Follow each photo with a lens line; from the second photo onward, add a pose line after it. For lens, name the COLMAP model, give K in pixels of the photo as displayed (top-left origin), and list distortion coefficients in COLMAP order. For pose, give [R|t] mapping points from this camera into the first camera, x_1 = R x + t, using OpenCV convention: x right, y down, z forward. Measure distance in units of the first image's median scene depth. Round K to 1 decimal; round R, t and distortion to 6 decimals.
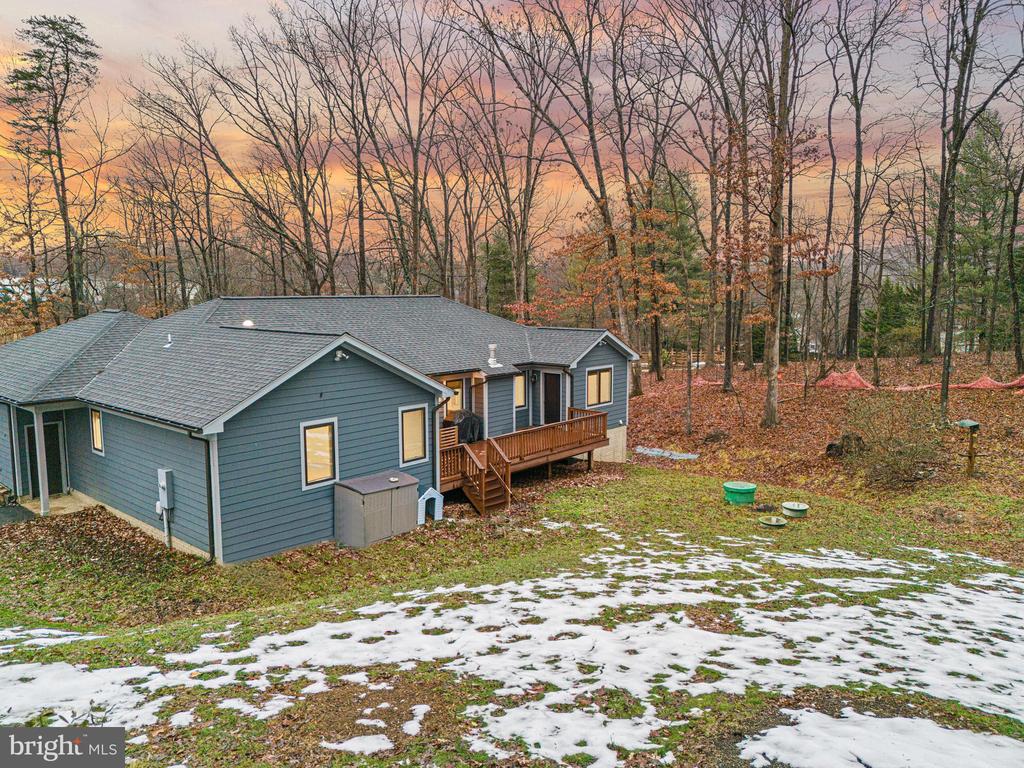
lens RADIAL K [[736.6, 0, 508.4], [0, 736.6, 378.0], [0, 0, 1]] dist [0.099348, -0.091391]
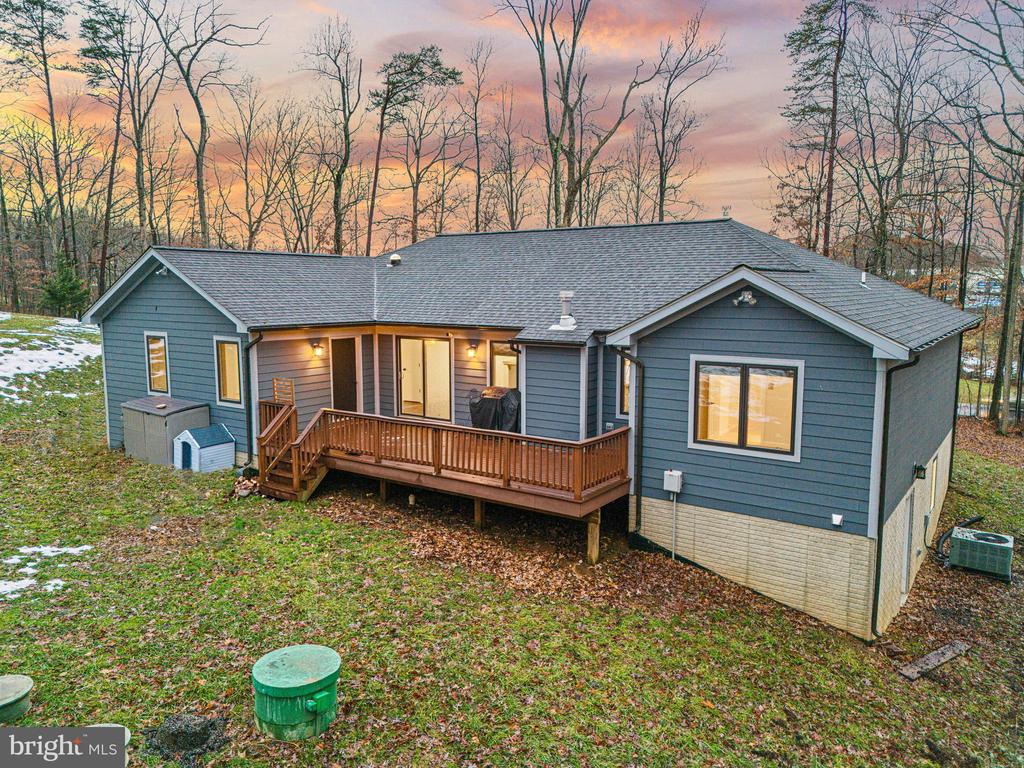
lens RADIAL K [[736.6, 0, 508.4], [0, 736.6, 378.0], [0, 0, 1]] dist [0.099348, -0.091391]
pose [[0.127702, 0.126794, -0.983674, 0.726226], [-0.120455, 0.986436, 0.111513, -0.048425], [0.984471, 0.104248, 0.141243, 1.145040]]
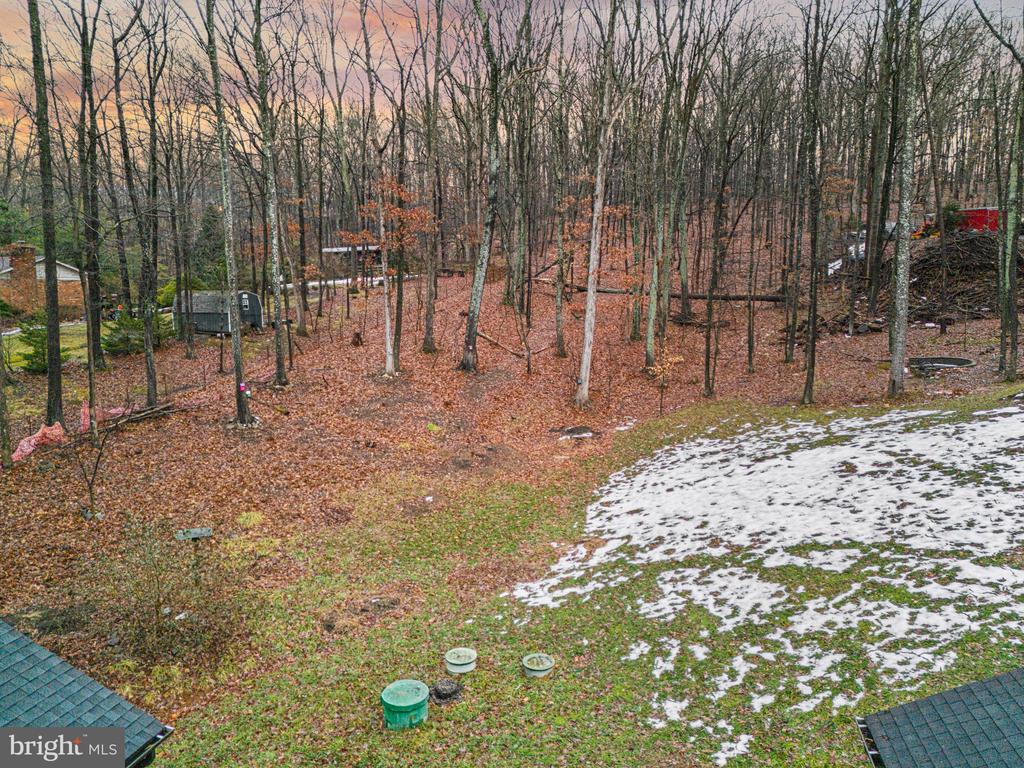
lens RADIAL K [[736.6, 0, 508.4], [0, 736.6, 378.0], [0, 0, 1]] dist [0.099348, -0.091391]
pose [[-0.488640, -0.091618, 0.867662, -0.313884], [0.114787, 0.979077, 0.168027, -0.252037], [-0.864902, 0.181701, -0.467899, 1.306992]]
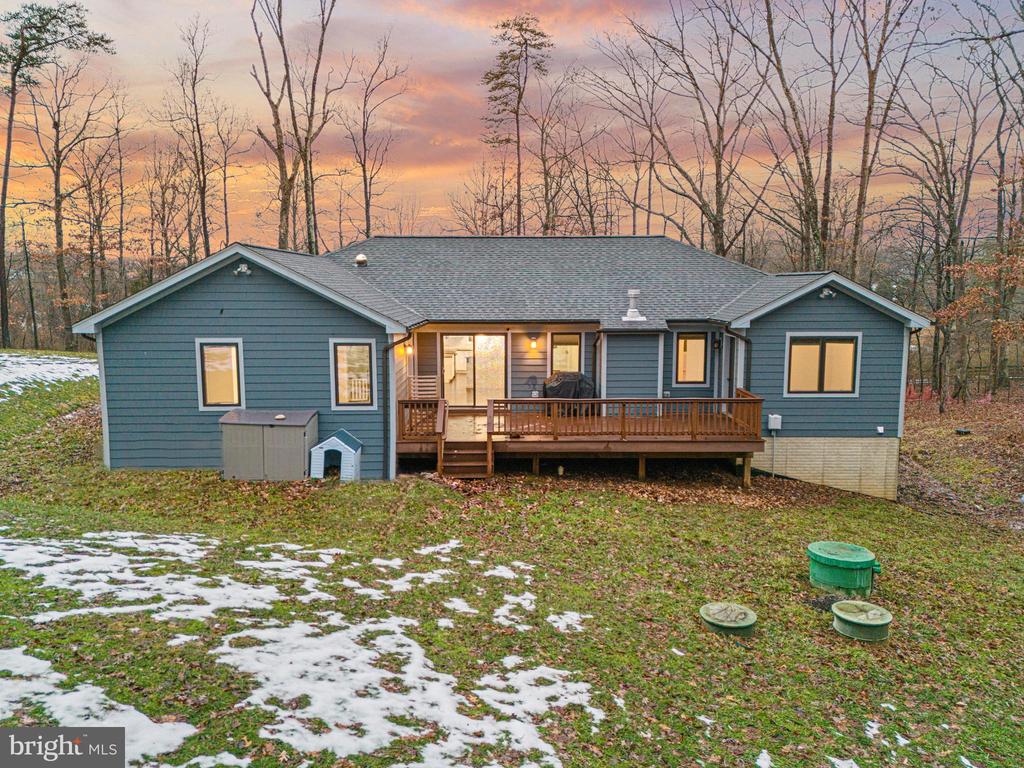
lens RADIAL K [[736.6, 0, 508.4], [0, 736.6, 378.0], [0, 0, 1]] dist [0.099348, -0.091391]
pose [[0.679382, 0.092770, -0.727897, 0.569440], [-0.091038, 0.994968, 0.041838, 0.029084], [0.728116, 0.037842, 0.684409, 0.534004]]
